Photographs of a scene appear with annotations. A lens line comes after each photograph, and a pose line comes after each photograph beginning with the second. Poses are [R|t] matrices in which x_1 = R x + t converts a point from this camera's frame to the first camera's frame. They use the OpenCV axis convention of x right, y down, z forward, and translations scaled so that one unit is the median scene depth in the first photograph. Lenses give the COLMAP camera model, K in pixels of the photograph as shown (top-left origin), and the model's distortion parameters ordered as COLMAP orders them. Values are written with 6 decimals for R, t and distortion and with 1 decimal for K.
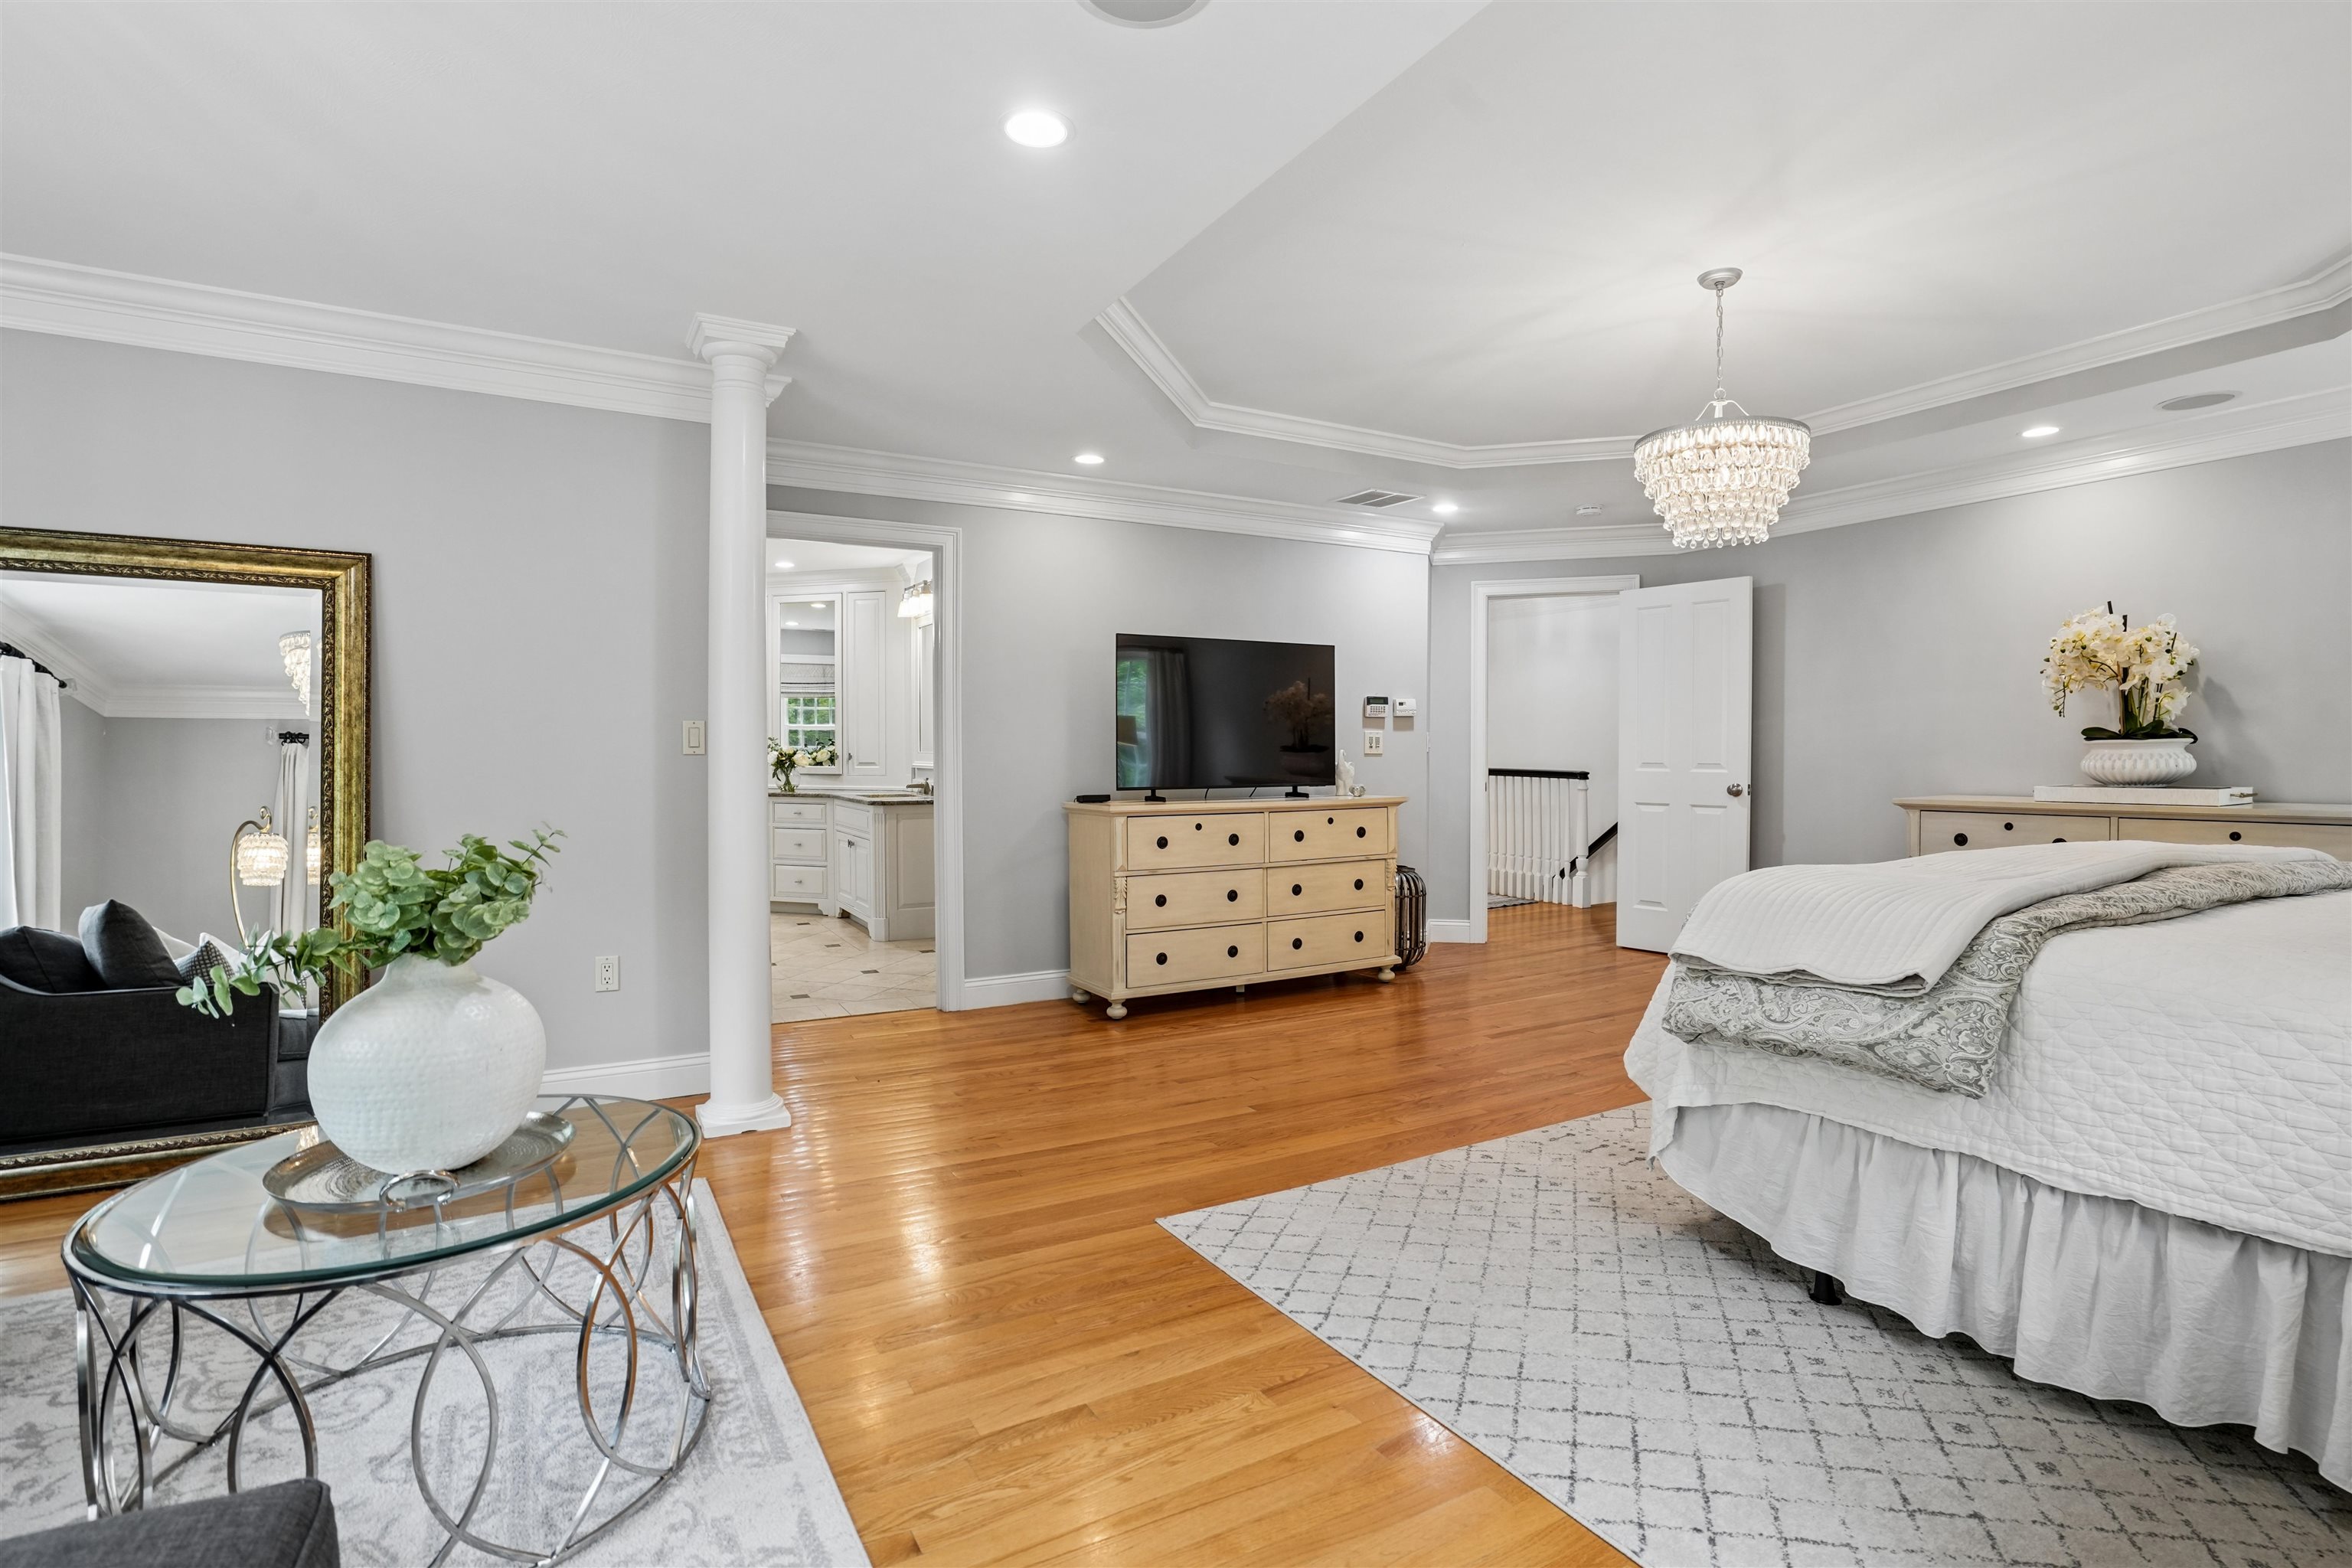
lens RADIAL K [[1112.3, 0, 1163.2], [0, 1112.3, 793.7], [0, 0, 1]] dist [-0.021315, 0.001169]
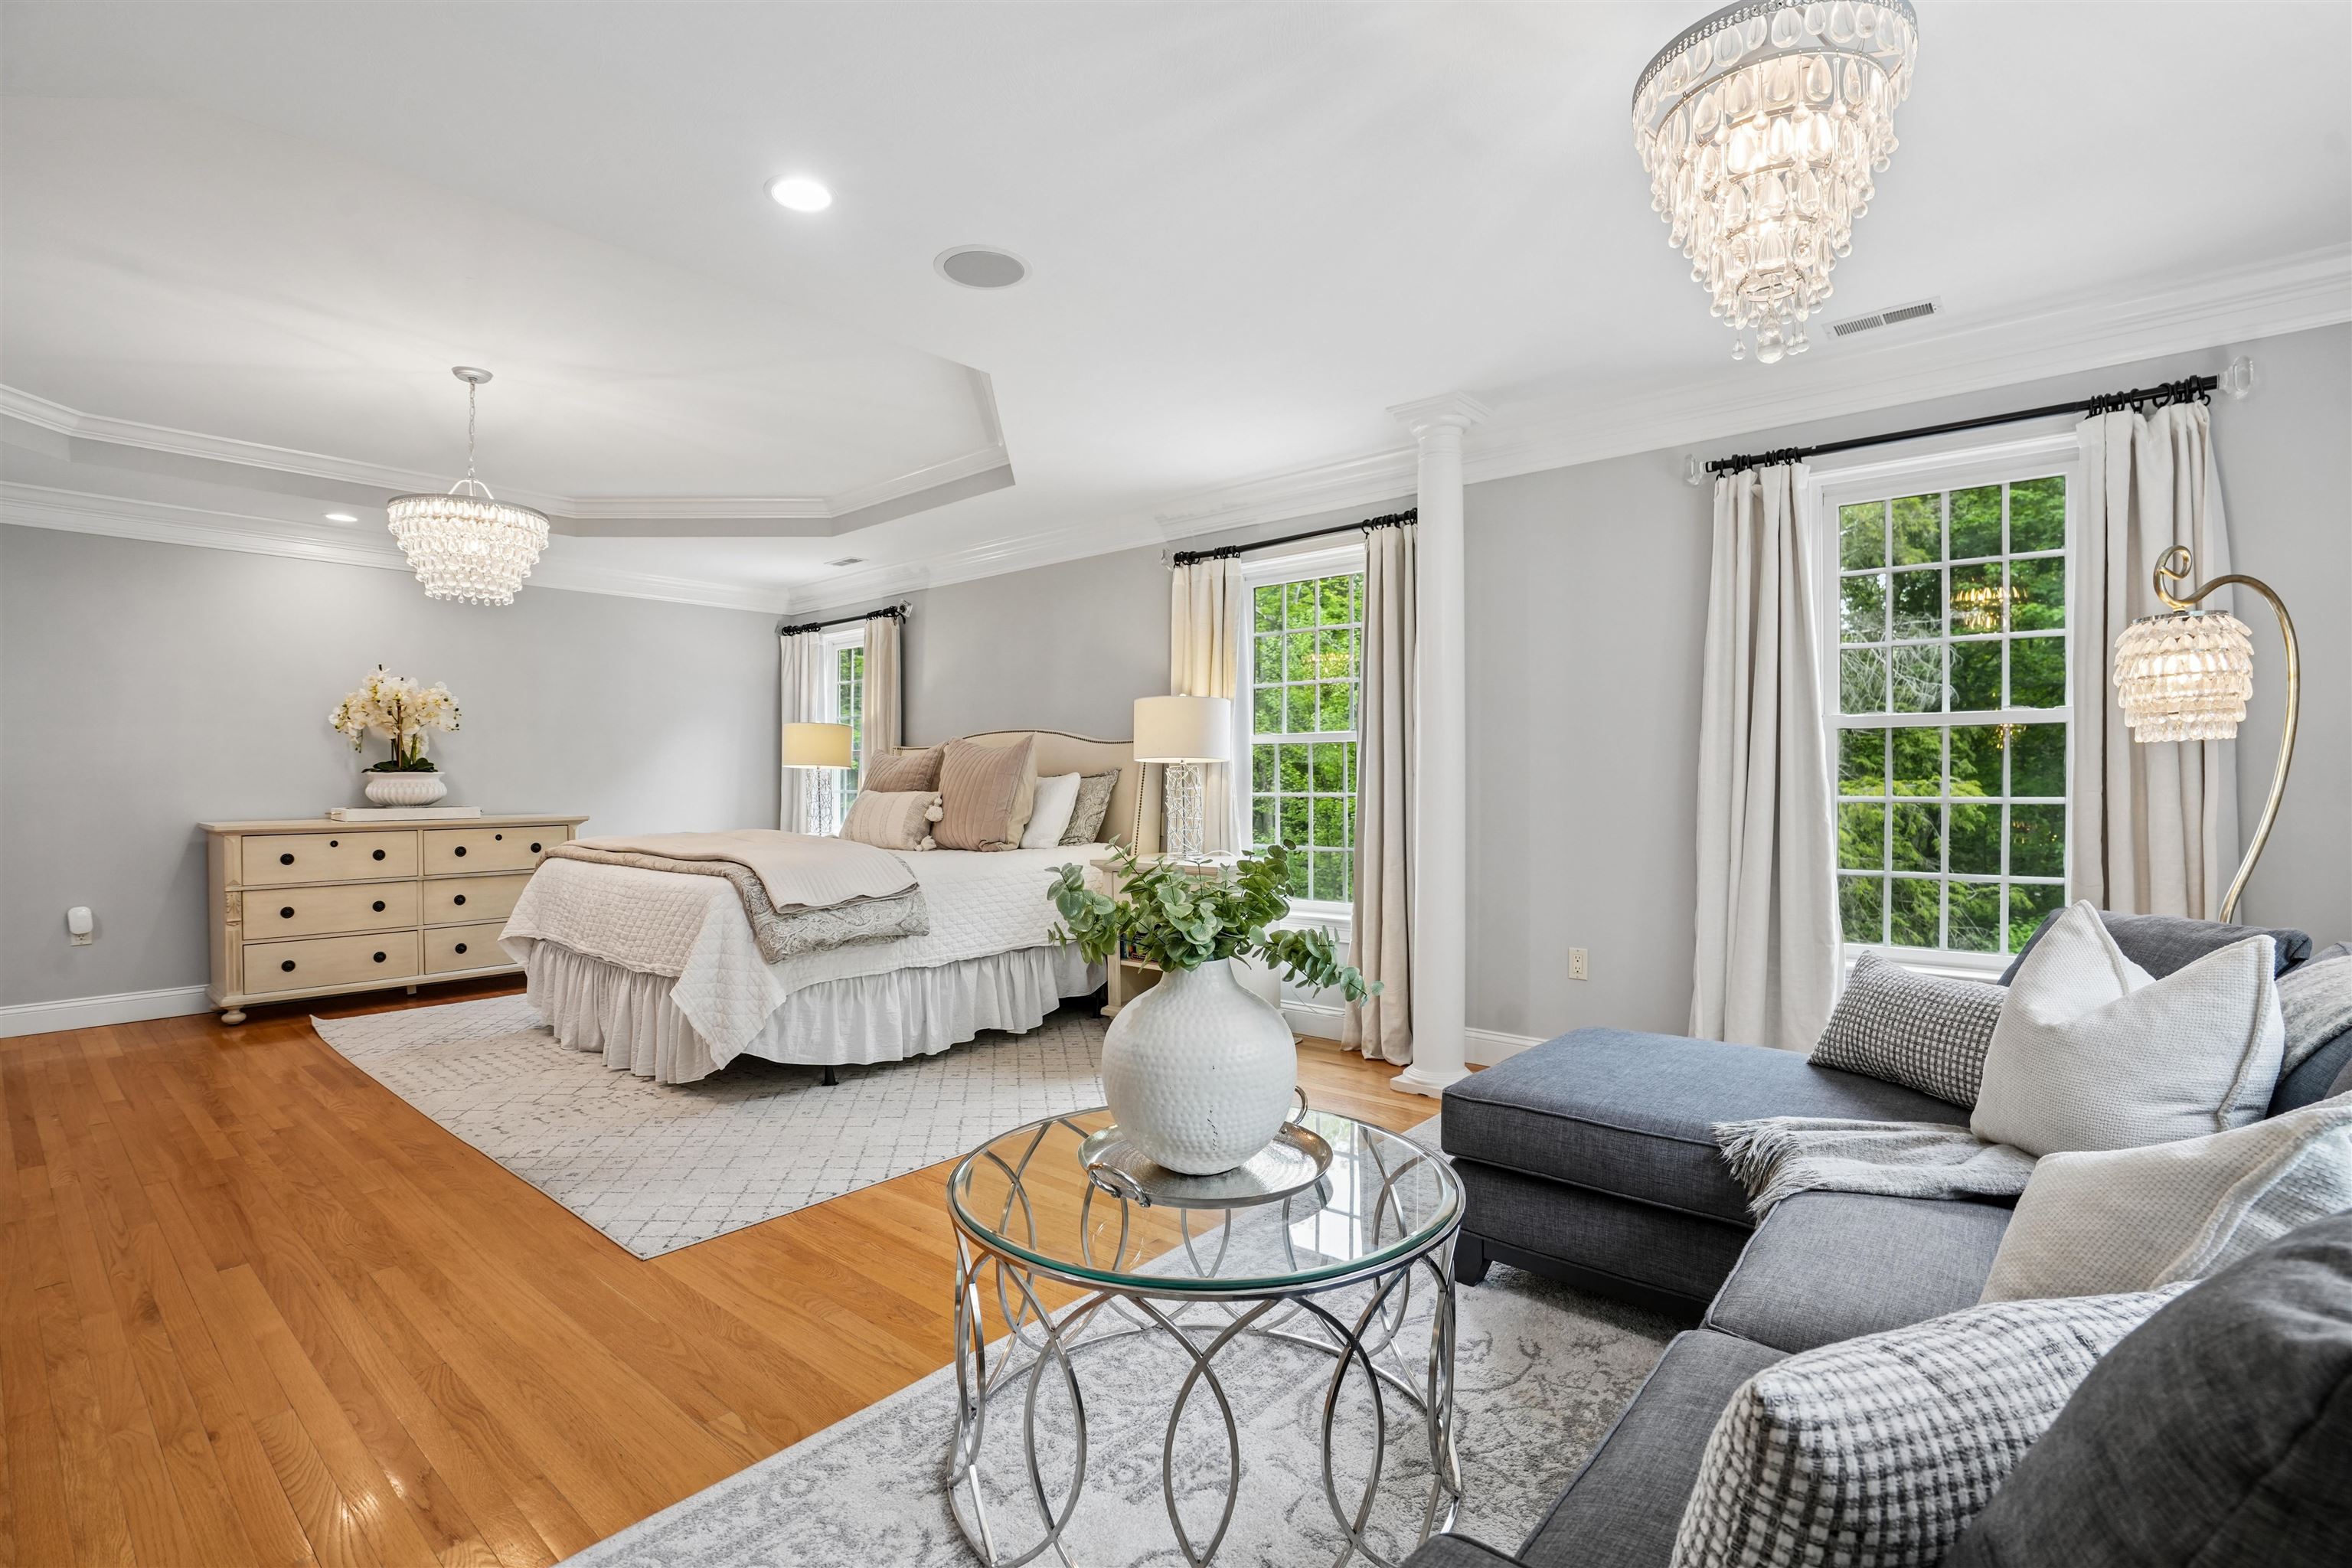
lens RADIAL K [[1112.3, 0, 1163.2], [0, 1112.3, 793.7], [0, 0, 1]] dist [-0.021315, 0.001169]
pose [[-0.322323, -0.003085, 0.946625, -1.279911], [0.037044, 0.999188, 0.015870, -0.020199], [-0.945905, 0.040182, -0.321947, 1.051112]]
